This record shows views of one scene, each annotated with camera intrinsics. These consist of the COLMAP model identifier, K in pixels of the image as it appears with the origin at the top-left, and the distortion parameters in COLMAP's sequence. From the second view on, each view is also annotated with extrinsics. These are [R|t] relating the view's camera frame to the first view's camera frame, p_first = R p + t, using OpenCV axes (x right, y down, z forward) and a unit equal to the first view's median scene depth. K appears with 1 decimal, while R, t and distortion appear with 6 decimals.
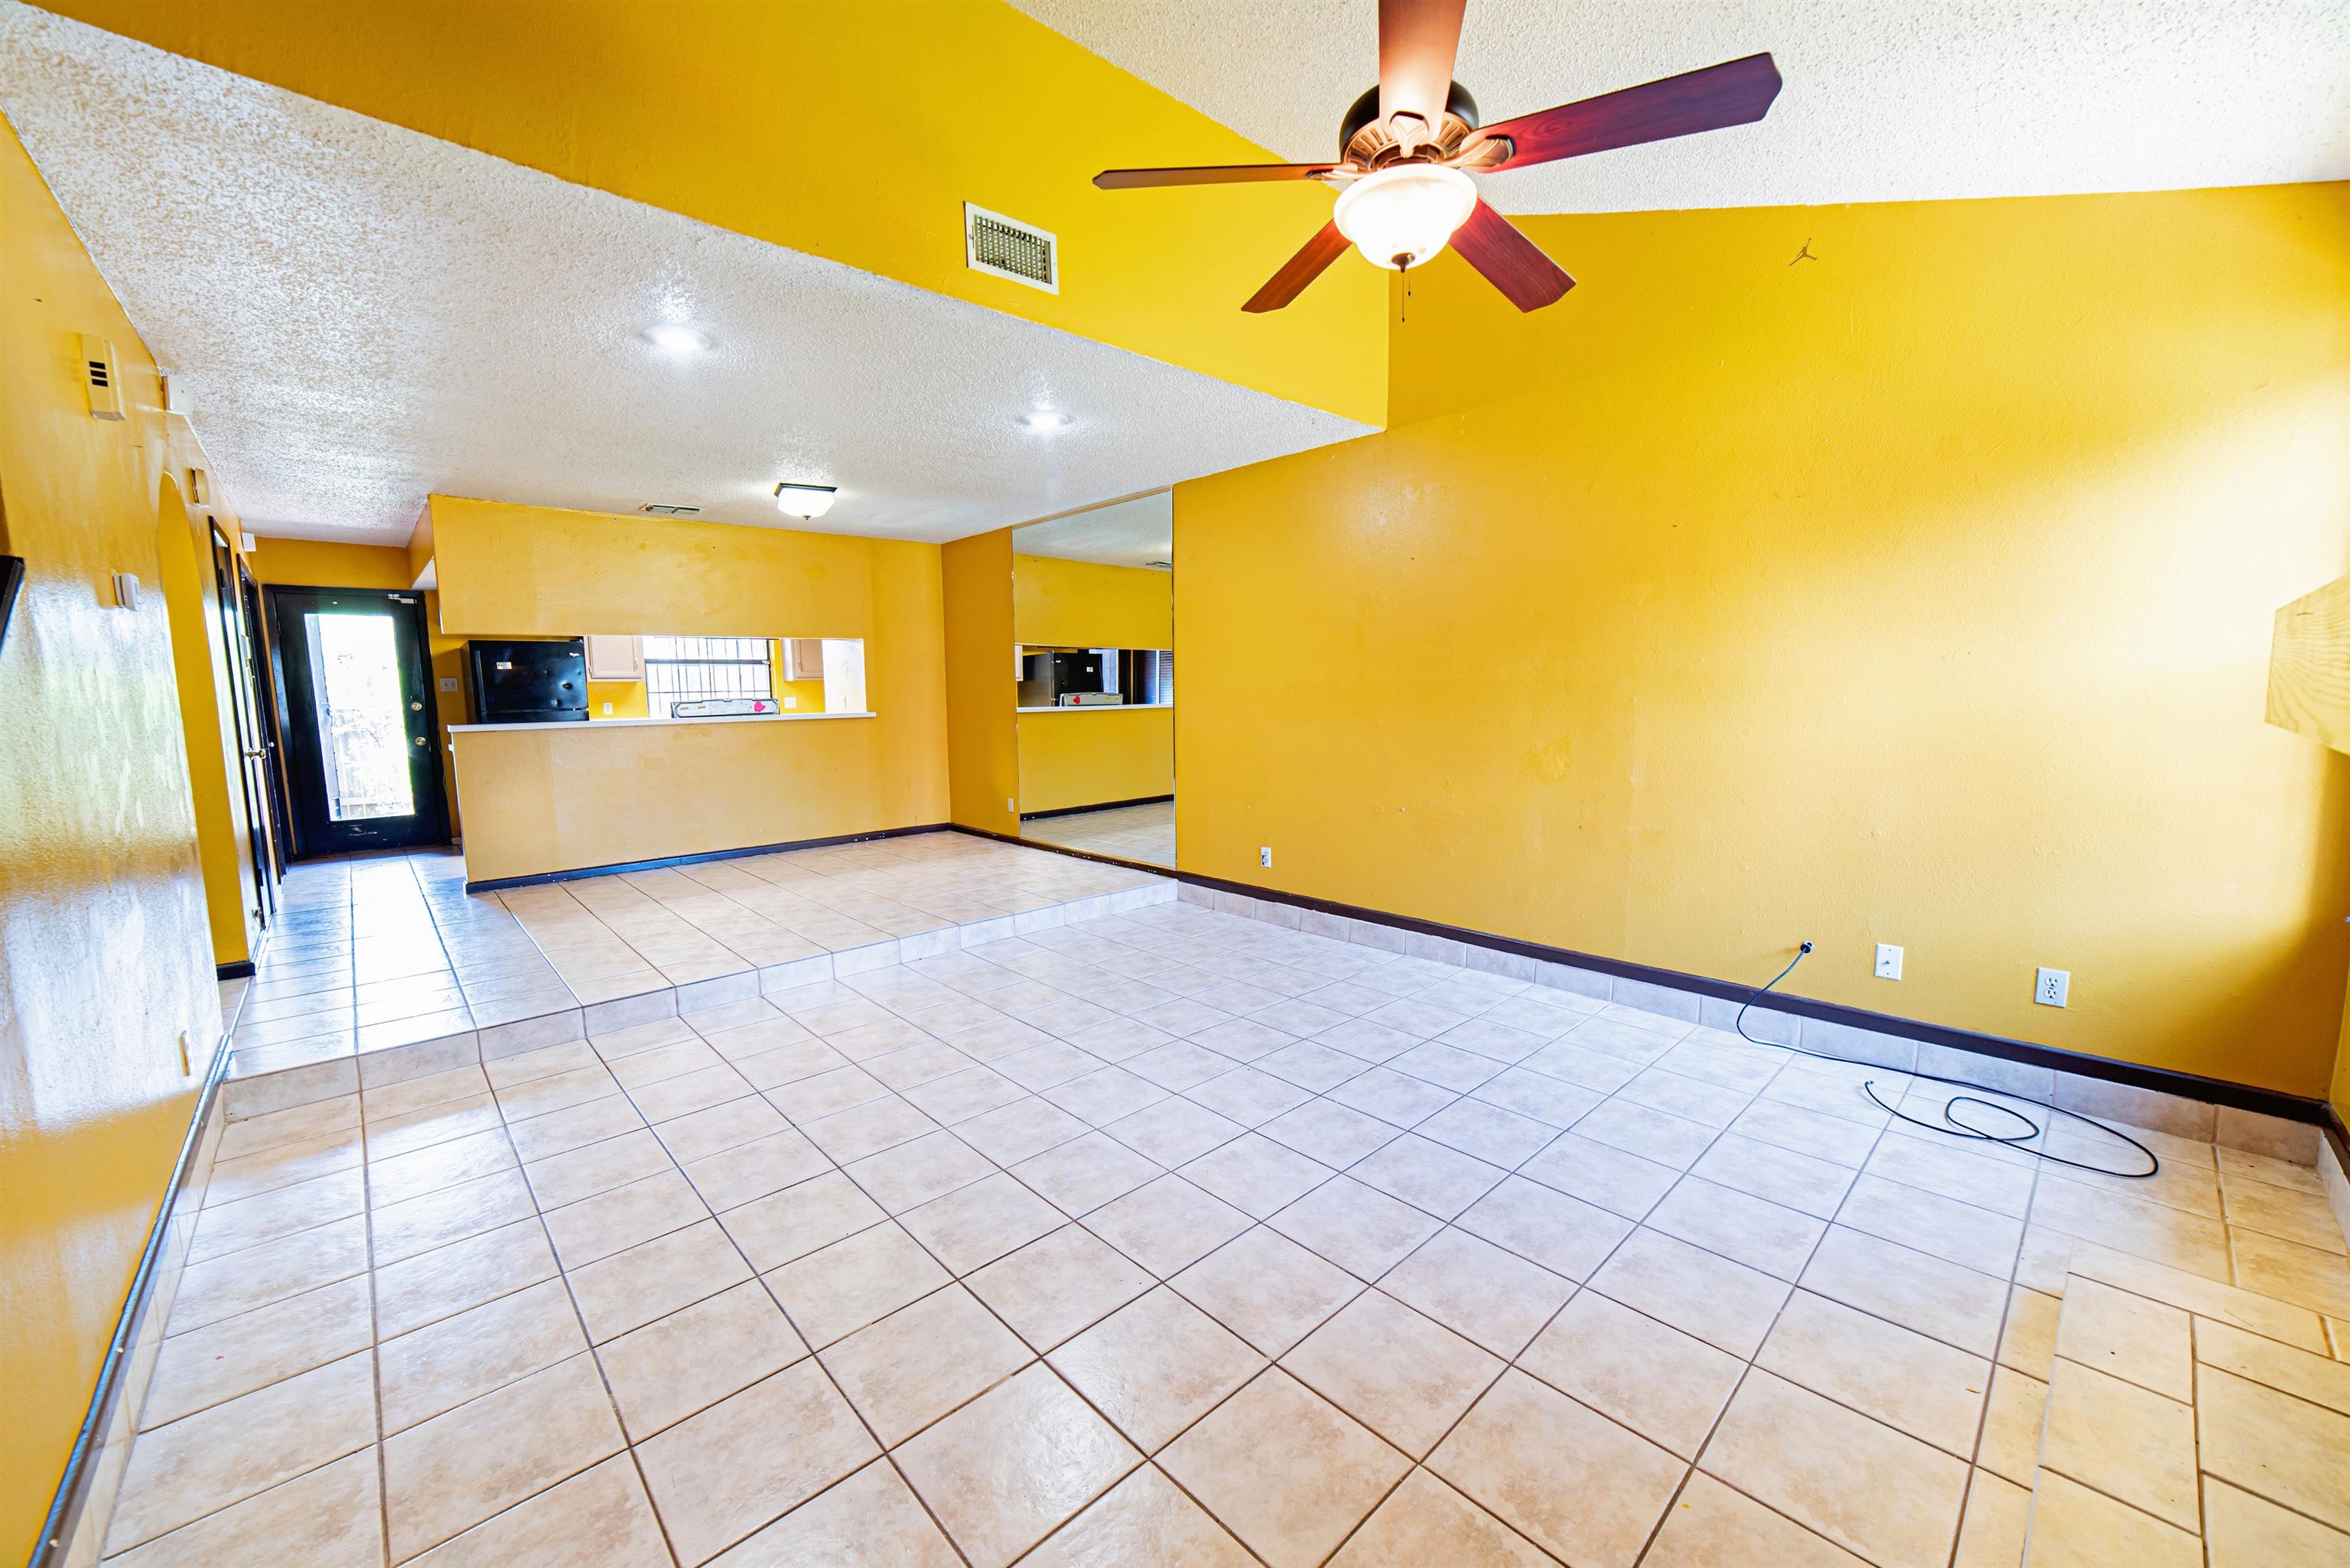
lens RADIAL K [[904.5, 0, 1174.5], [0, 904.5, 786.4], [0, 0, 1]] dist [-0.022143, 0.008329]
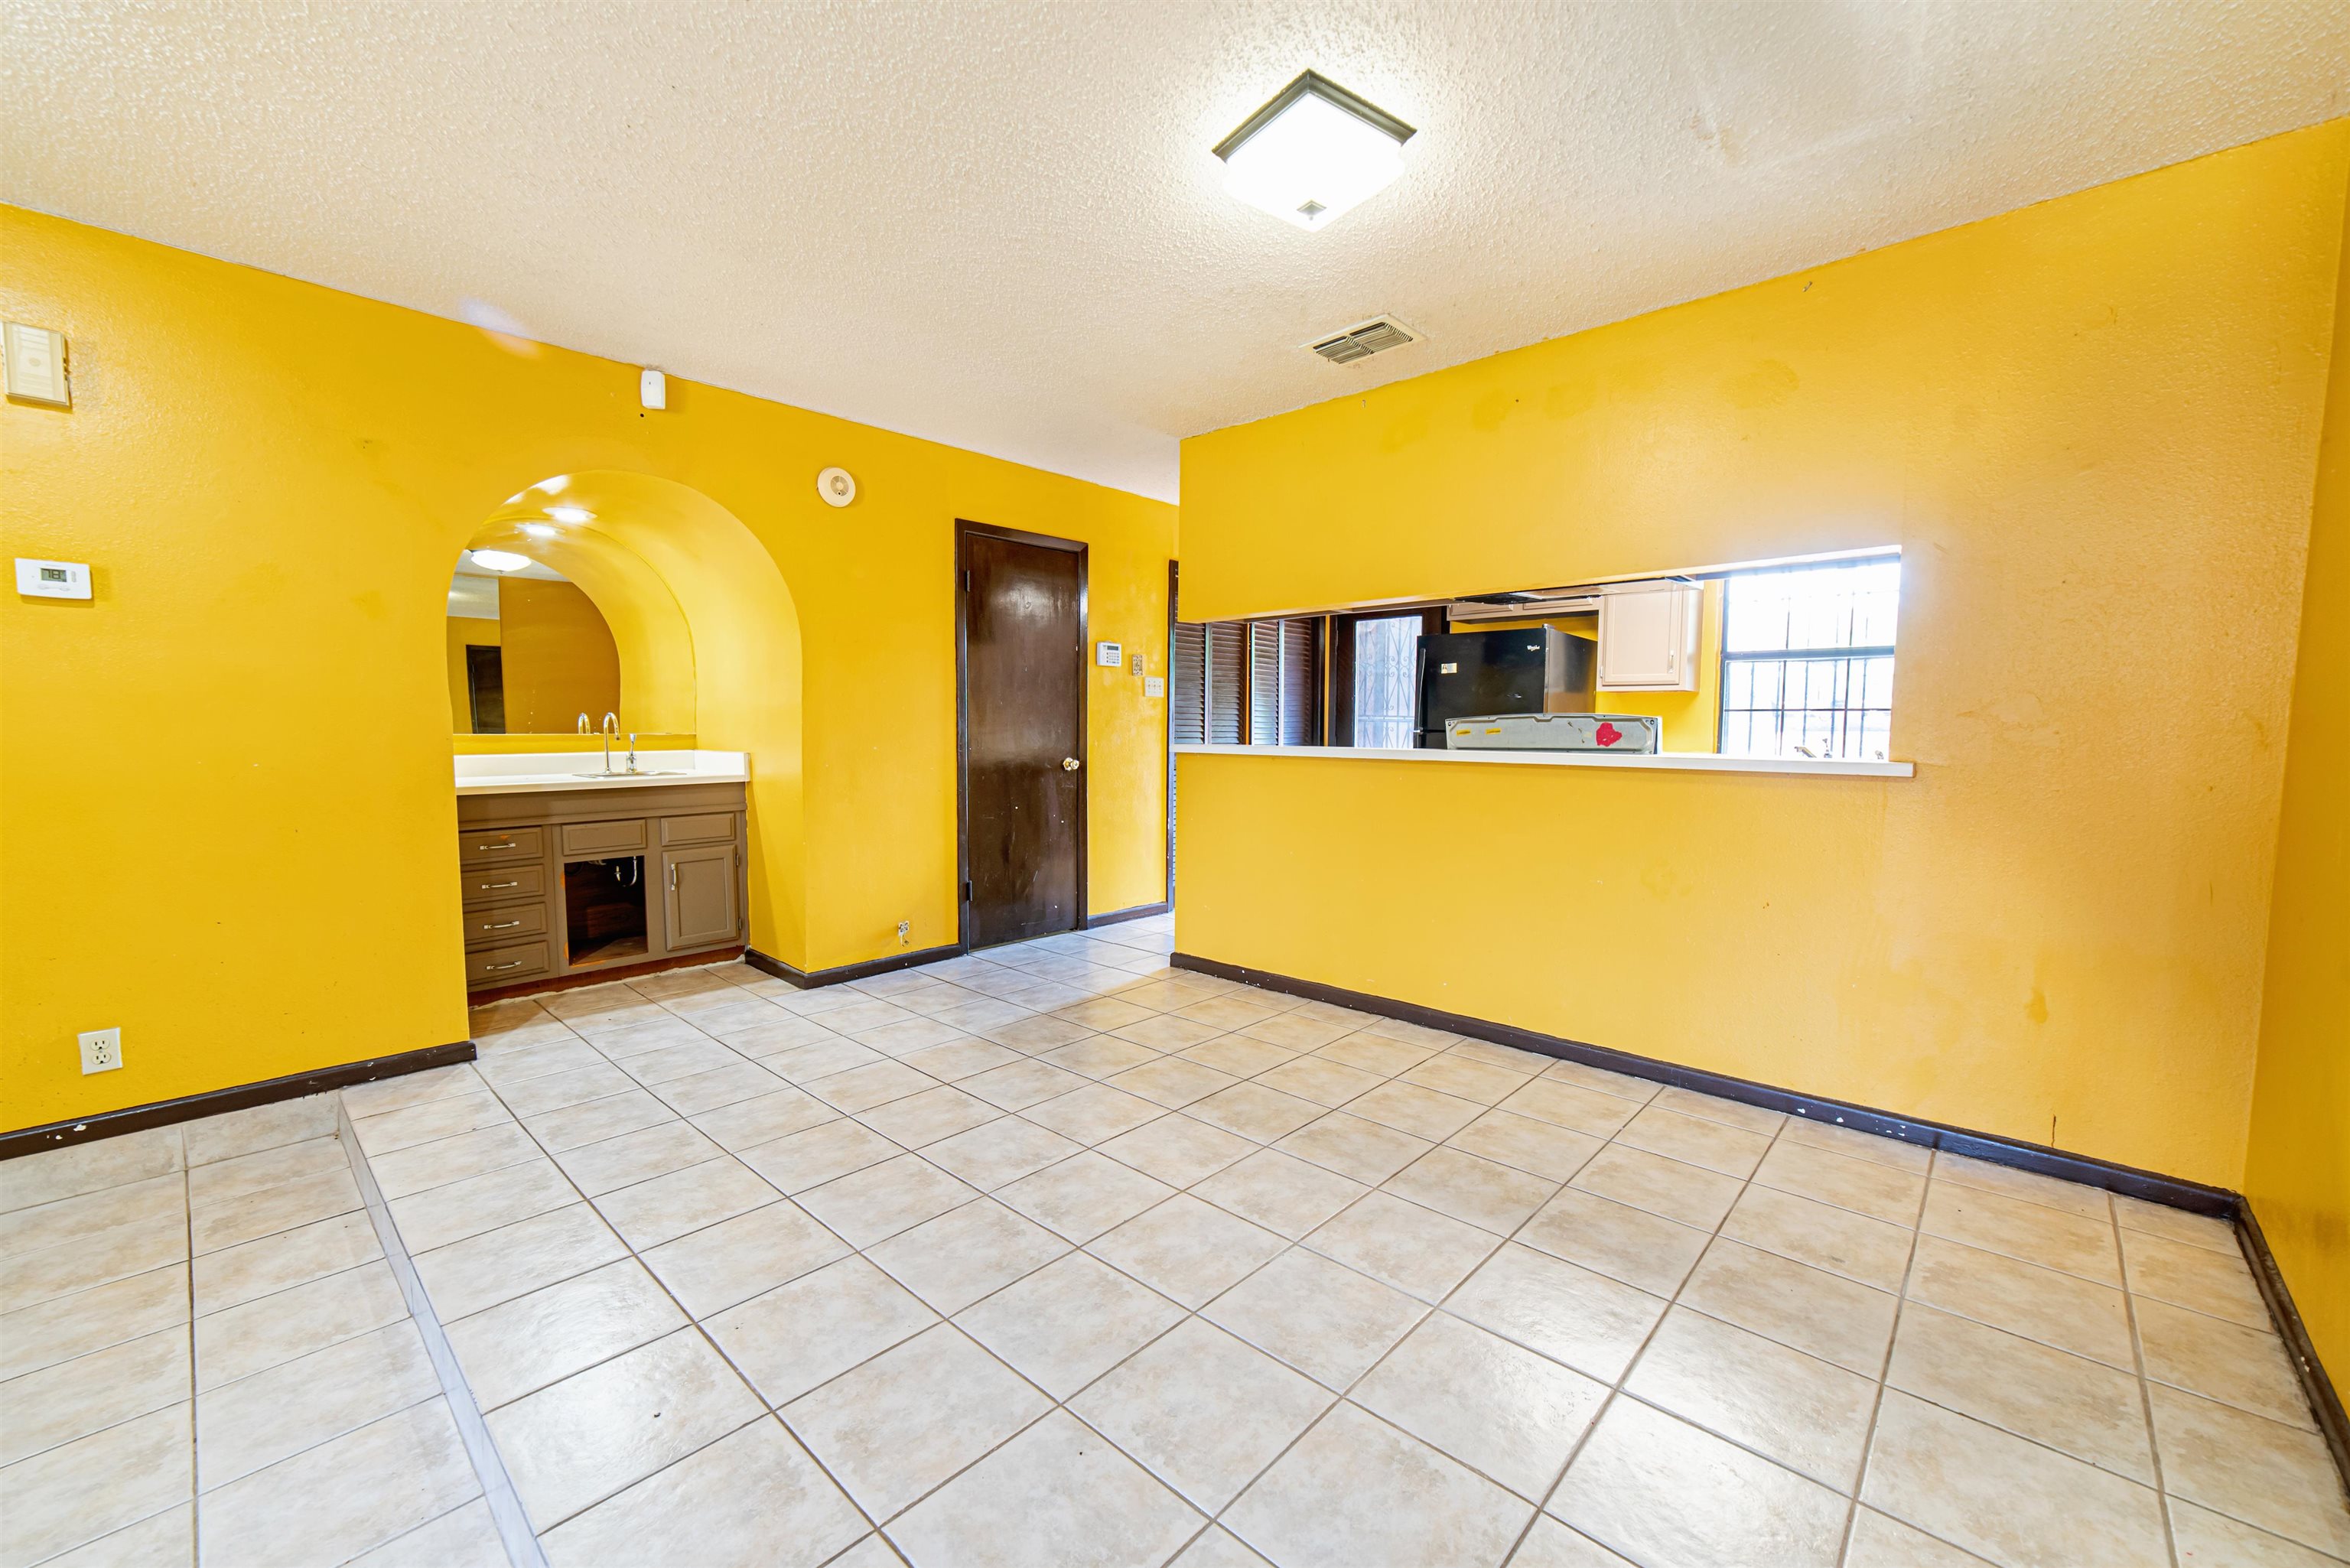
lens RADIAL K [[932.4, 0, 1179.0], [0, 932.4, 788.1], [0, 0, 1]] dist [-0.022000, 0.008550]
pose [[0.078505, 0.082704, -0.993477, -0.018663], [-0.115791, 0.990564, 0.073311, -0.083403], [0.990166, 0.109281, 0.087340, 0.879946]]
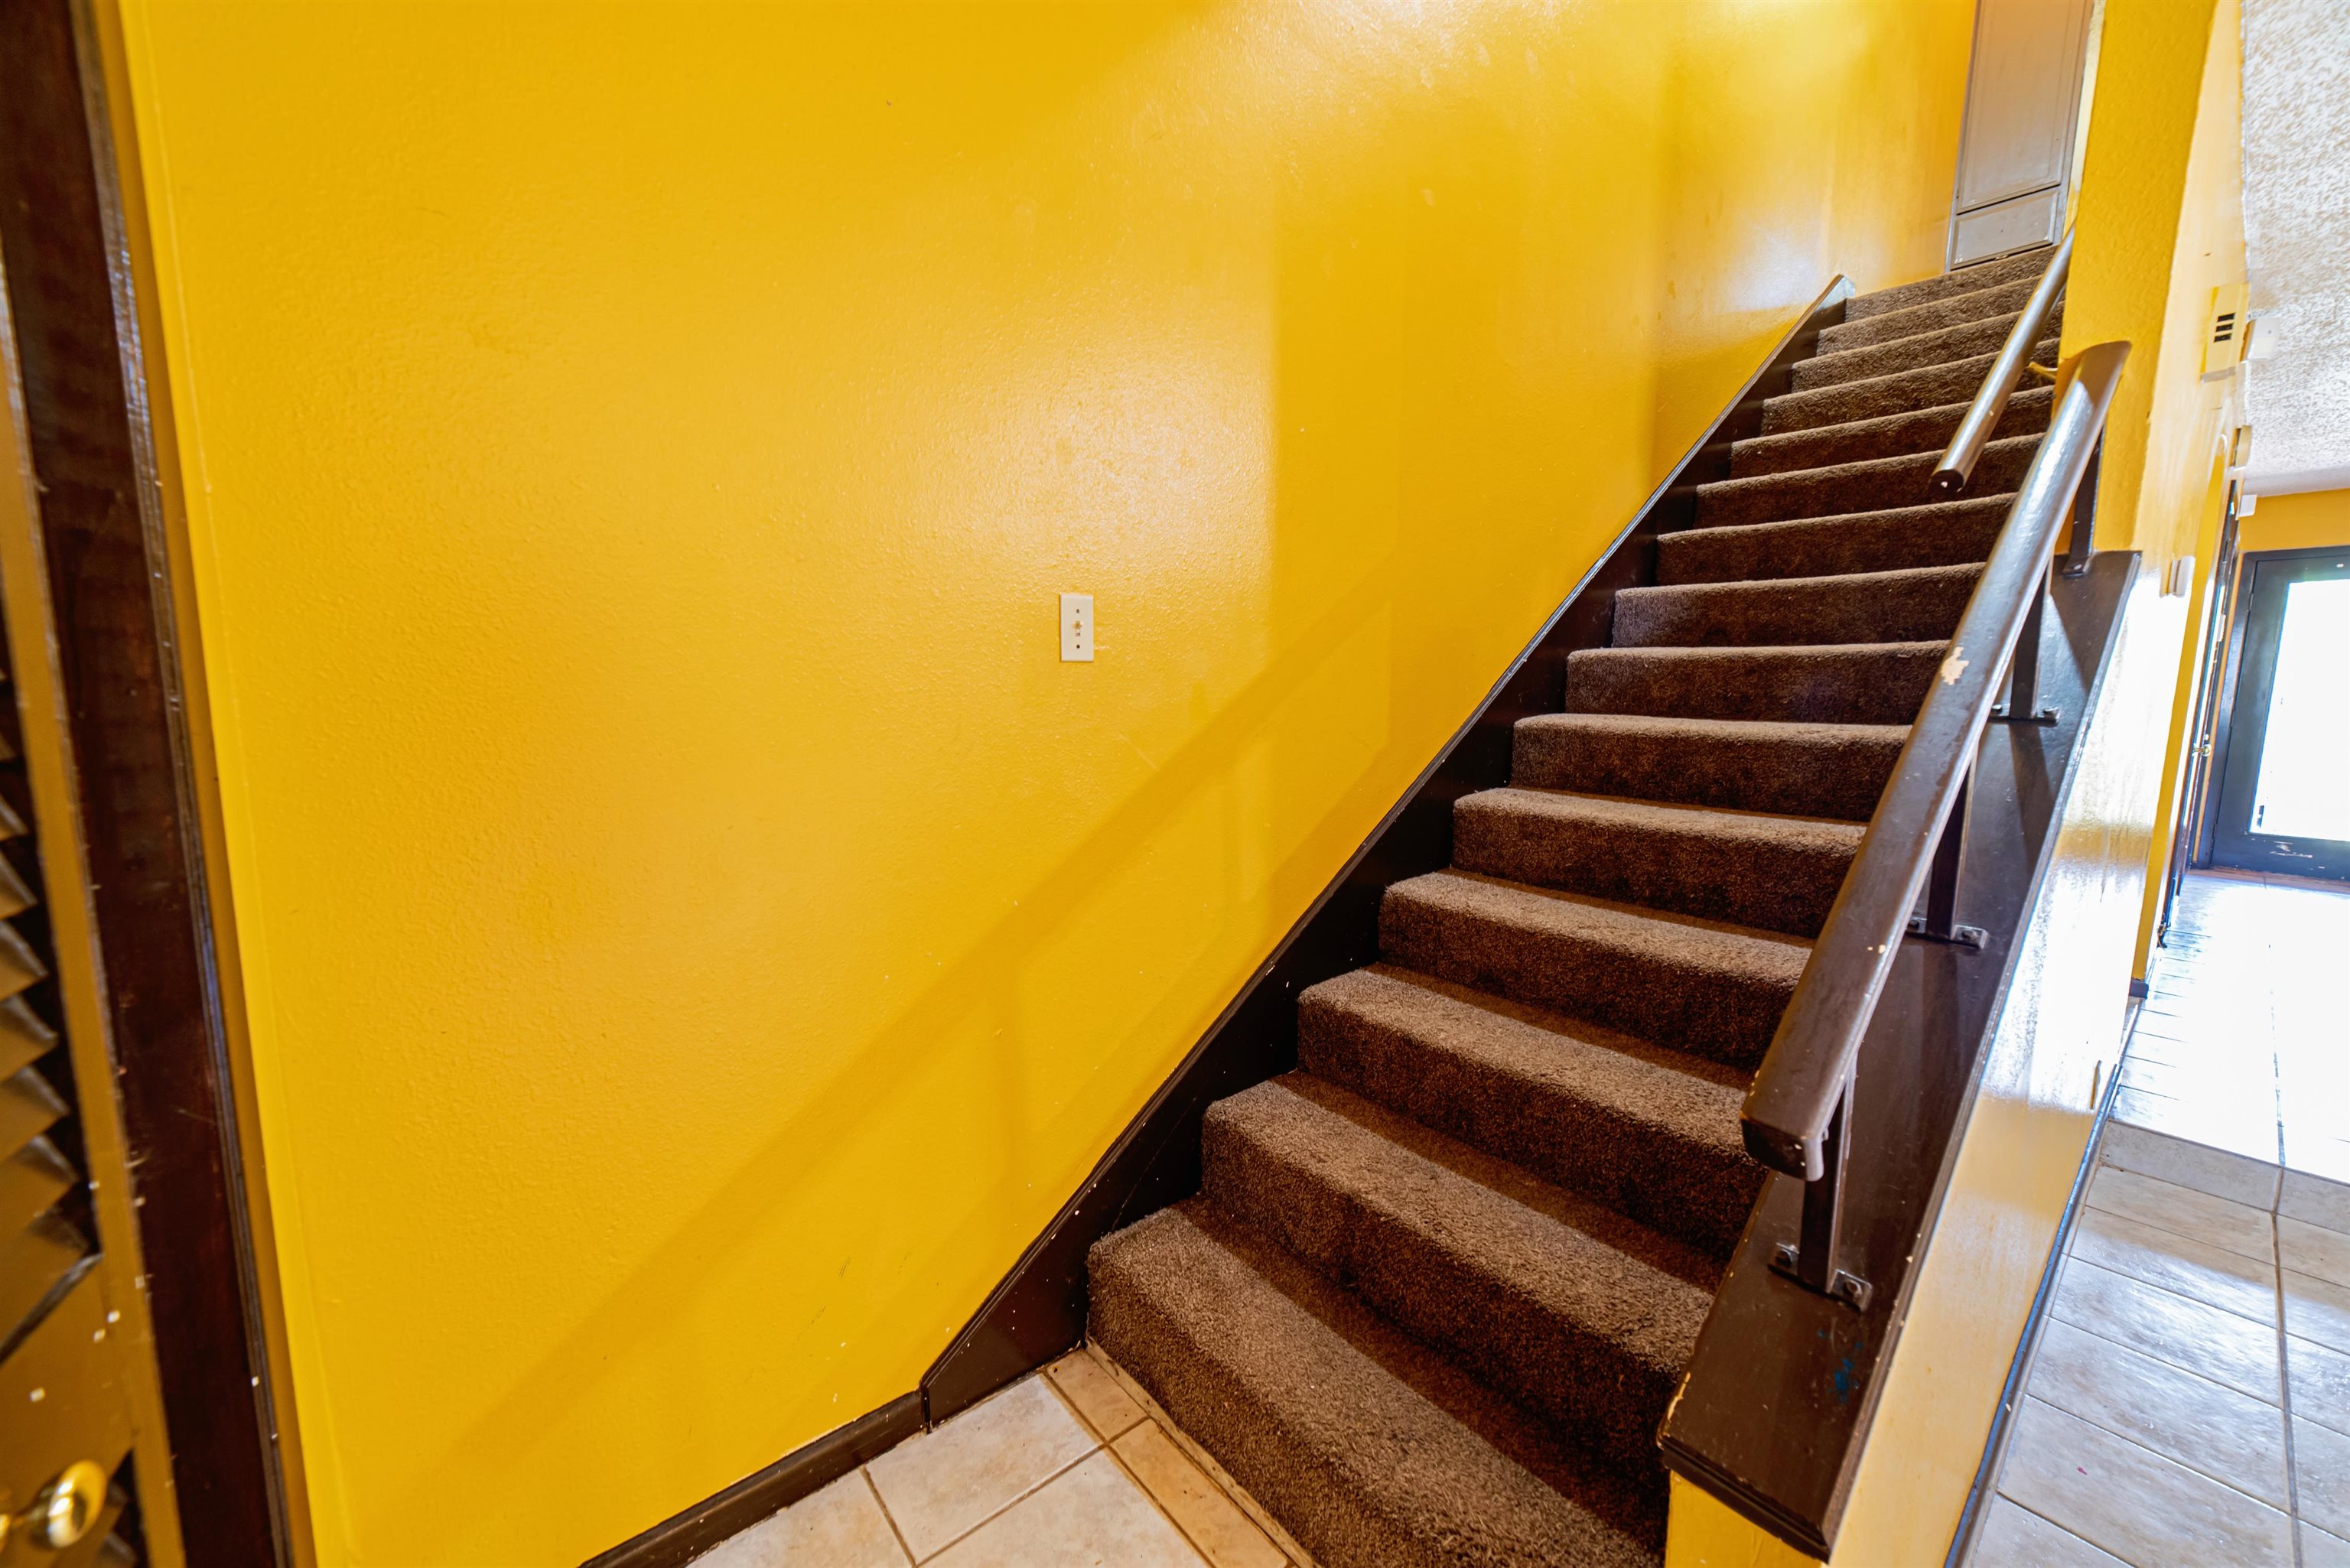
lens RADIAL K [[904.5, 0, 1174.5], [0, 904.5, 786.4], [0, 0, 1]] dist [-0.022143, 0.008329]
pose [[-0.053516, 0.143644, -0.988181, -0.080047], [-0.118444, 0.981700, 0.149117, -0.010136], [0.991518, 0.125024, -0.035523, 0.023329]]
